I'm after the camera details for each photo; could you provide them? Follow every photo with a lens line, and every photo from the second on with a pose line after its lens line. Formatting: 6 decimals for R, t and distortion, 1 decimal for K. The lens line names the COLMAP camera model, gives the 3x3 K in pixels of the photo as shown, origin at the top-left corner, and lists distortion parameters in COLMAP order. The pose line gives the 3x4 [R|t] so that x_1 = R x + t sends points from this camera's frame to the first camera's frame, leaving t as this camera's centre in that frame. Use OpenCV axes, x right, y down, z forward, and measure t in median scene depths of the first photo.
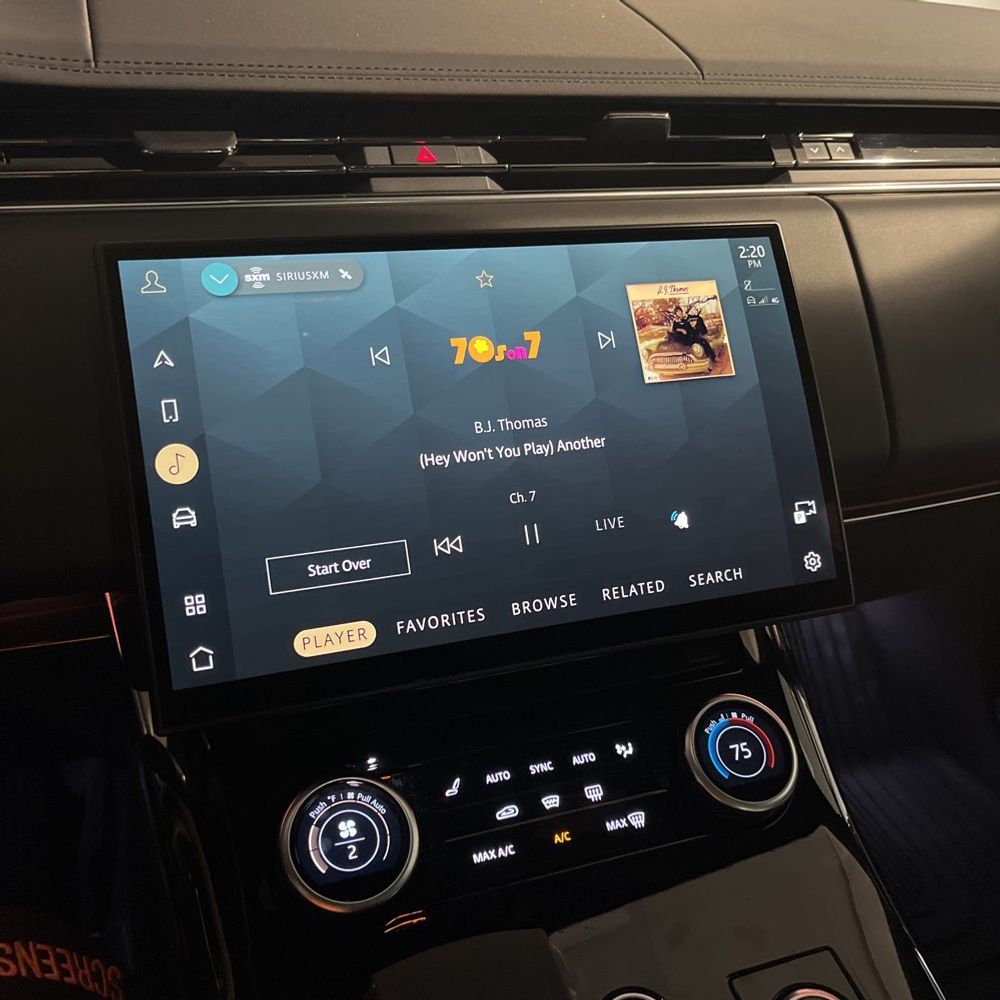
lens RADIAL K [[1019.9, 0, 498.5], [0, 1019.9, 498.7], [0, 0, 1]] dist [0.027740, 0.000000]
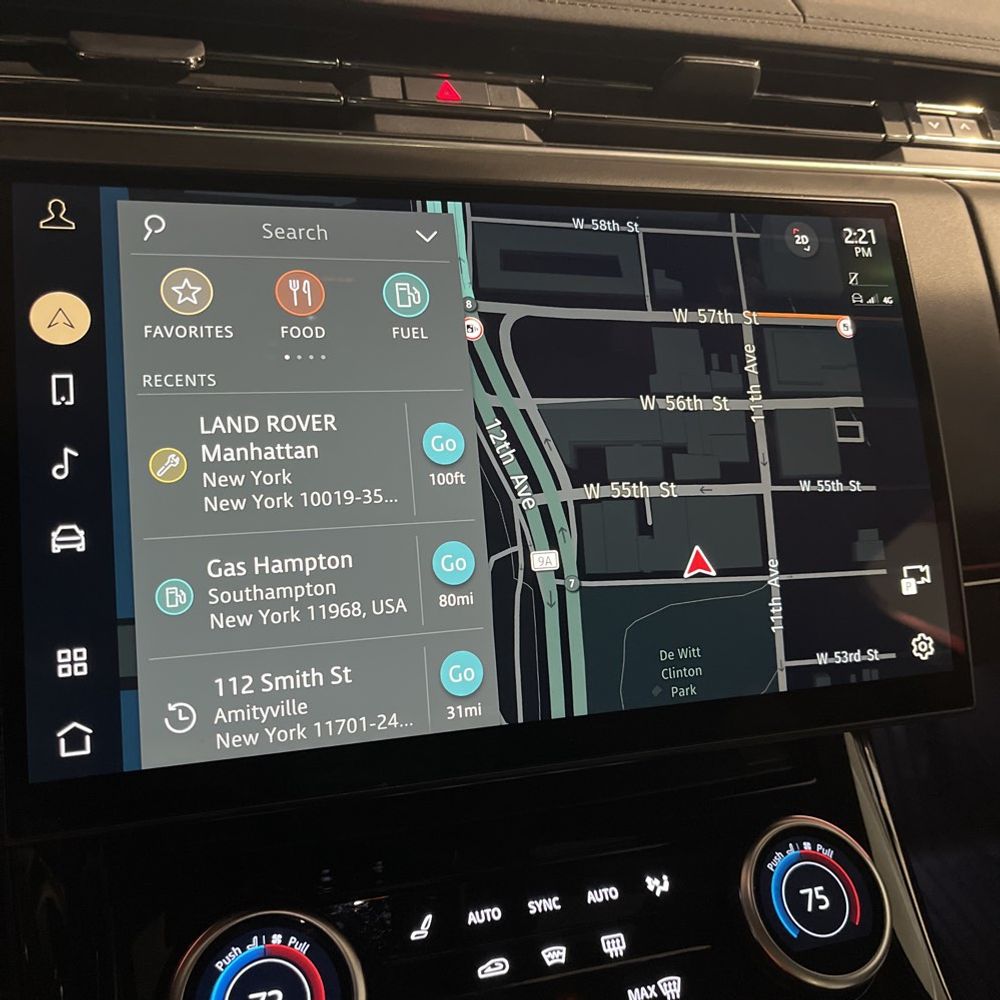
lens RADIAL K [[1019.9, 0, 502.5], [0, 1019.9, 501.5], [0, 0, 1]] dist [0.027740, 0.000000]
pose [[0.997684, 0.064178, -0.022555, 0.009279], [-0.064528, 0.997801, -0.015150, -0.013531], [0.021533, 0.016571, 0.999631, 0.240858]]
